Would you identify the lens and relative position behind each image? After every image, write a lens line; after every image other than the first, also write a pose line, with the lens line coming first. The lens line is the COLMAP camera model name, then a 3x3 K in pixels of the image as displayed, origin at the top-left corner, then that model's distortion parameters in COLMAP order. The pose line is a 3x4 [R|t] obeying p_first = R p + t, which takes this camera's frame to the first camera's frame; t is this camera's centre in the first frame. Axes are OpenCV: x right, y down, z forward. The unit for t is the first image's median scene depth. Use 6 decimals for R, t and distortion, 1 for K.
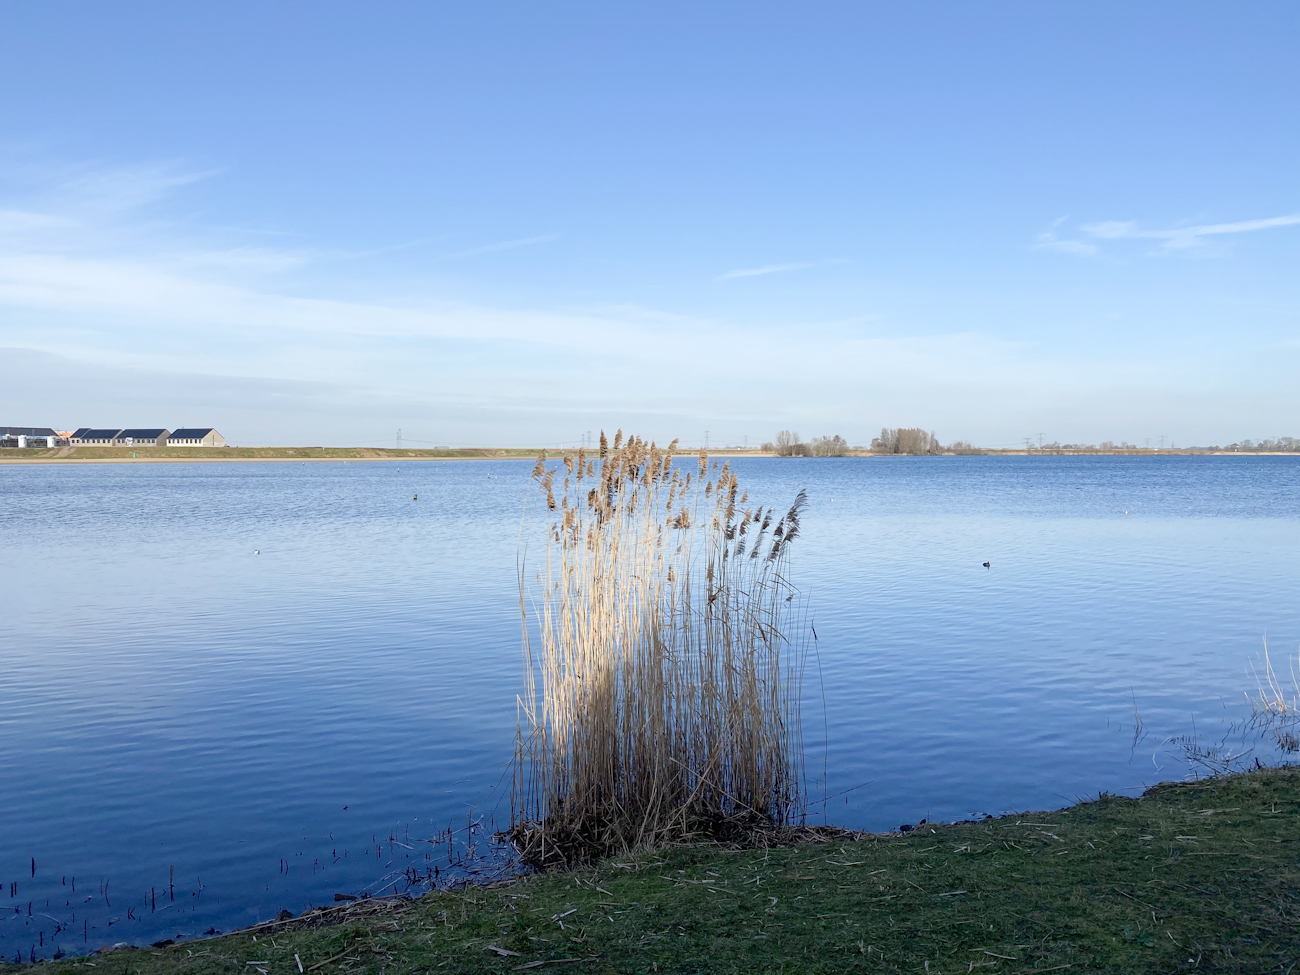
lens RADIAL K [[986.2, 0, 667.2], [0, 986.2, 467.1], [0, 0, 1]] dist [0.008576, -0.010921]
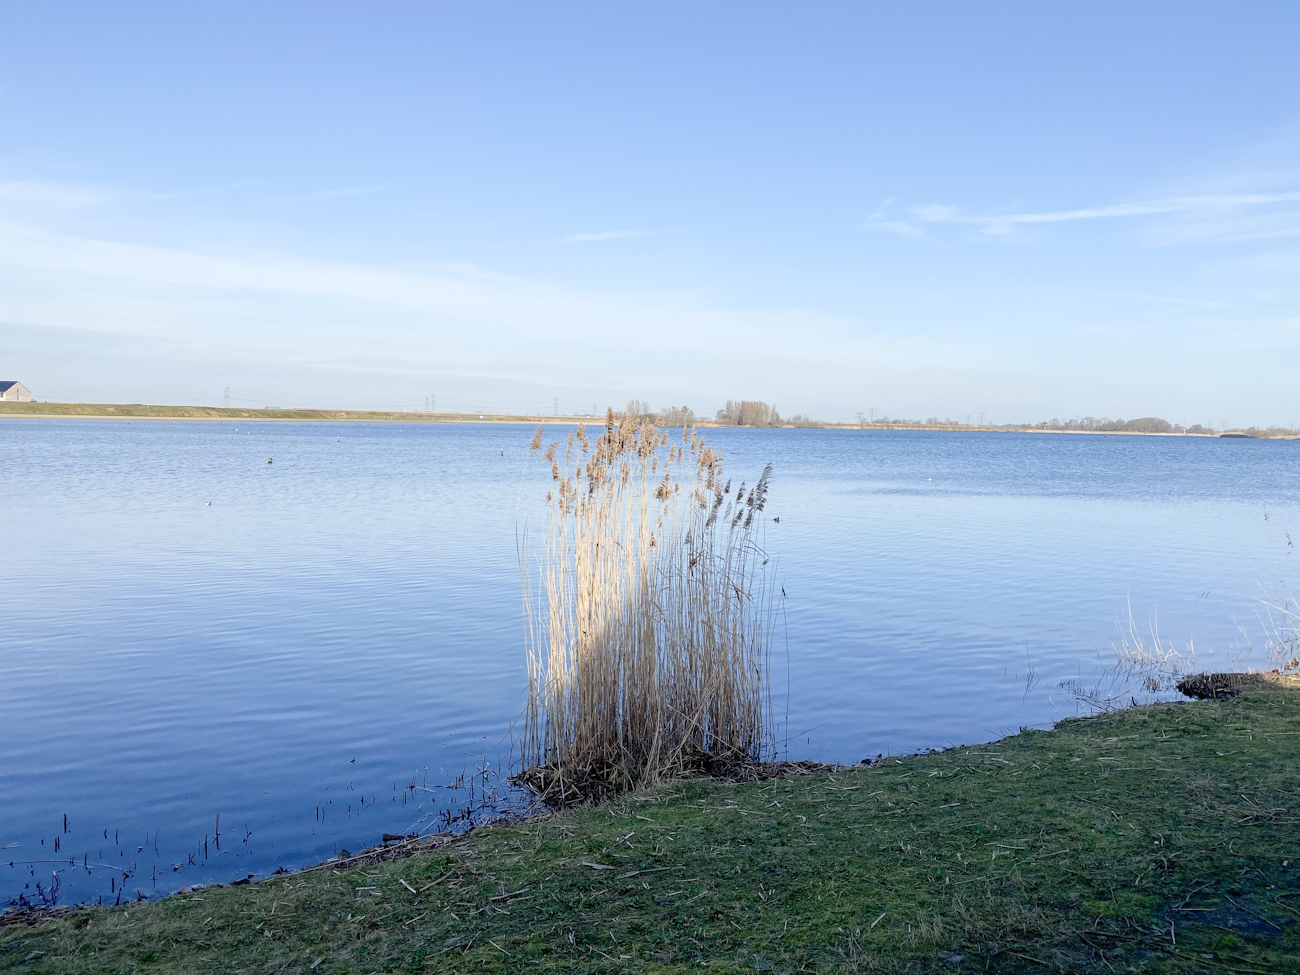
lens RADIAL K [[986.2, 0, 667.2], [0, 986.2, 467.1], [0, 0, 1]] dist [0.008576, -0.010921]
pose [[0.987383, 0.015190, 0.157617, -0.164548], [-0.020343, 0.999308, 0.031132, -0.006009], [-0.157035, -0.033946, 0.987009, -0.077646]]
